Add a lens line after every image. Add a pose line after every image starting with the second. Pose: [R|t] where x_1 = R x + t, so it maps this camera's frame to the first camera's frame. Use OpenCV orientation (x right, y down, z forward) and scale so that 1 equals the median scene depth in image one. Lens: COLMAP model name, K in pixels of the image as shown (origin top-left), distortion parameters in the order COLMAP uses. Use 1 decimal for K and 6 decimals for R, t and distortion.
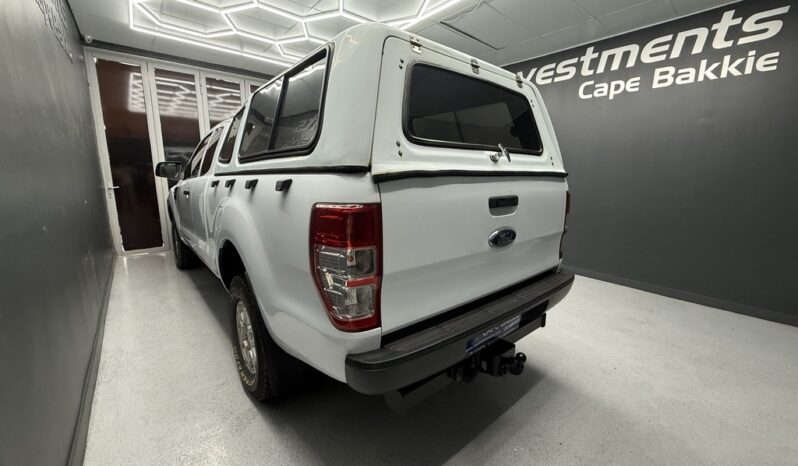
lens RADIAL K [[317.2, 0, 398.6], [0, 317.2, 229.9], [0, 0, 1]] dist [-0.003552, 0.001175]
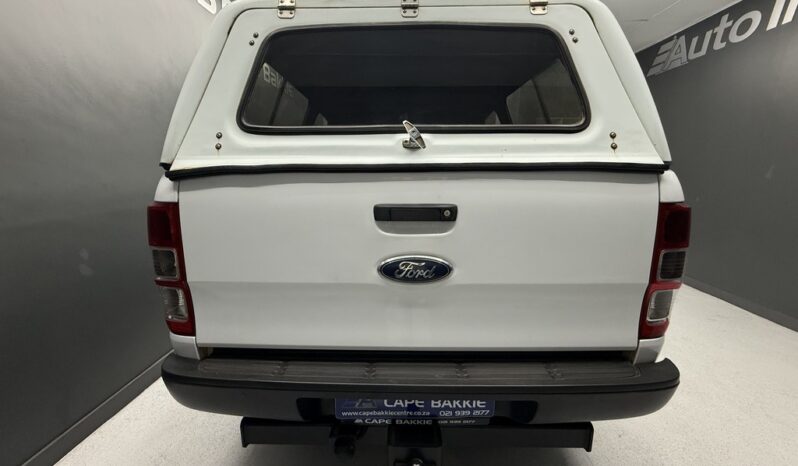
lens RADIAL K [[317.2, 0, 396.2], [0, 317.2, 231.4], [0, 0, 1]] dist [-0.003552, 0.001175]
pose [[0.752653, 0.108117, -0.649480, 0.309023], [-0.104863, 0.993519, 0.043867, -0.032757], [0.650013, 0.035090, 0.759112, 0.216899]]
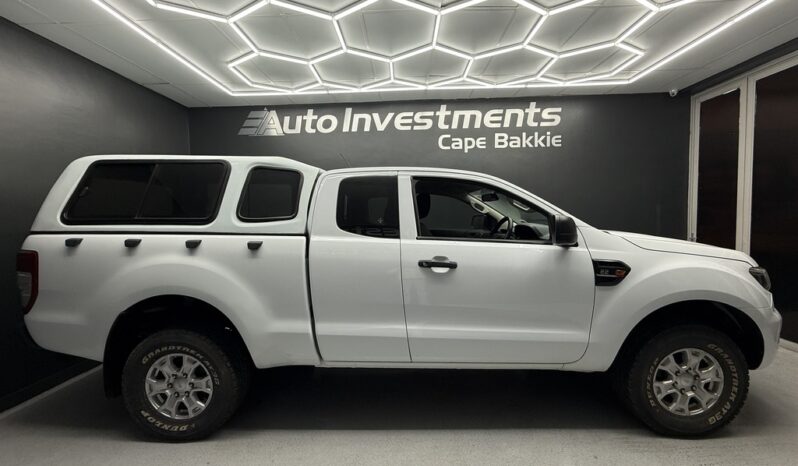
lens RADIAL K [[317.2, 0, 400.1], [0, 317.2, 233.5], [0, 0, 1]] dist [-0.003552, 0.001175]
pose [[0.656116, -0.068949, 0.751503, -0.421132], [0.167935, 0.984188, -0.056321, -0.117517], [-0.735737, 0.163157, 0.657321, 0.544652]]
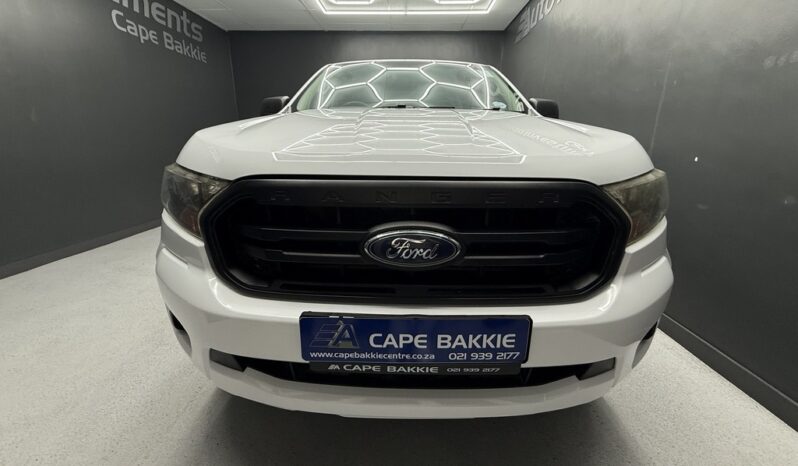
lens RADIAL K [[317.2, 0, 397.6], [0, 317.2, 231.2], [0, 0, 1]] dist [-0.003552, 0.001175]
pose [[-0.750815, -0.201552, 0.629010, -0.815497], [0.100176, 0.906543, 0.410055, -0.230982], [-0.652872, 0.370887, -0.660455, 1.572136]]
